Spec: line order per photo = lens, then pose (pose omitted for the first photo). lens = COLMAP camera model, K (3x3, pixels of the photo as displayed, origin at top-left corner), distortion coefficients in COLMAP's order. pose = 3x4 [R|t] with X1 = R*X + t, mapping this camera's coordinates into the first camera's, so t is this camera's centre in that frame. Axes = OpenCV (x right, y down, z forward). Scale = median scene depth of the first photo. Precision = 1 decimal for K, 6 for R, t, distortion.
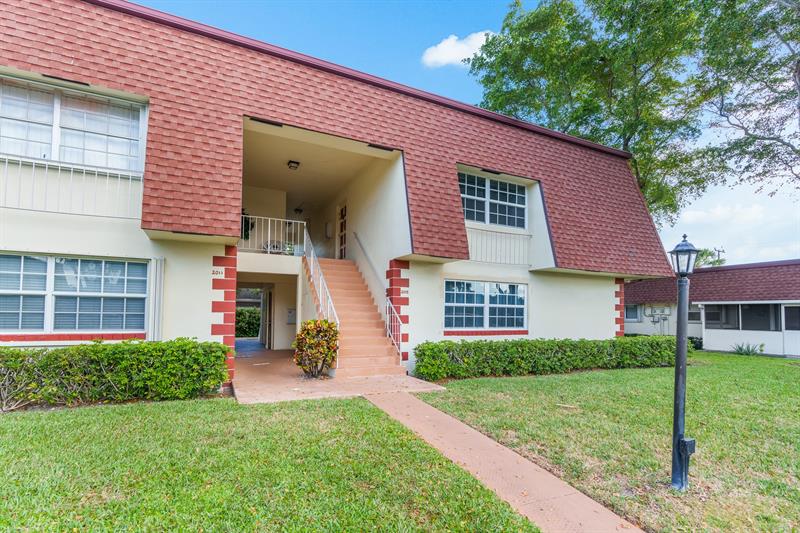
lens RADIAL K [[342.8, 0, 399.3], [0, 342.8, 244.1], [0, 0, 1]] dist [-0.001385, -0.000214]
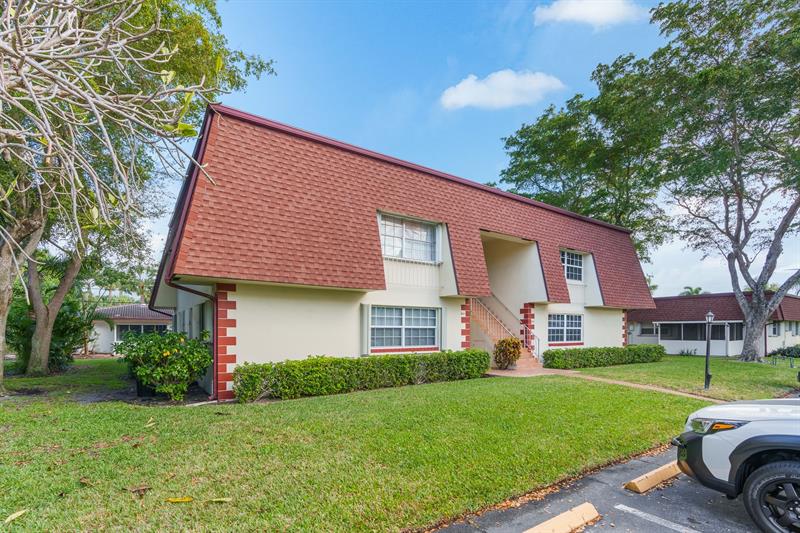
lens RADIAL K [[362.6, 0, 393.7], [0, 362.6, 262.3], [0, 0, 1]] dist [0.000594, 0.000013]
pose [[0.986123, 0.017289, 0.165115, -0.877026], [-0.020012, 0.999690, 0.014839, -0.153538], [-0.164807, -0.017937, 0.986163, -0.610376]]
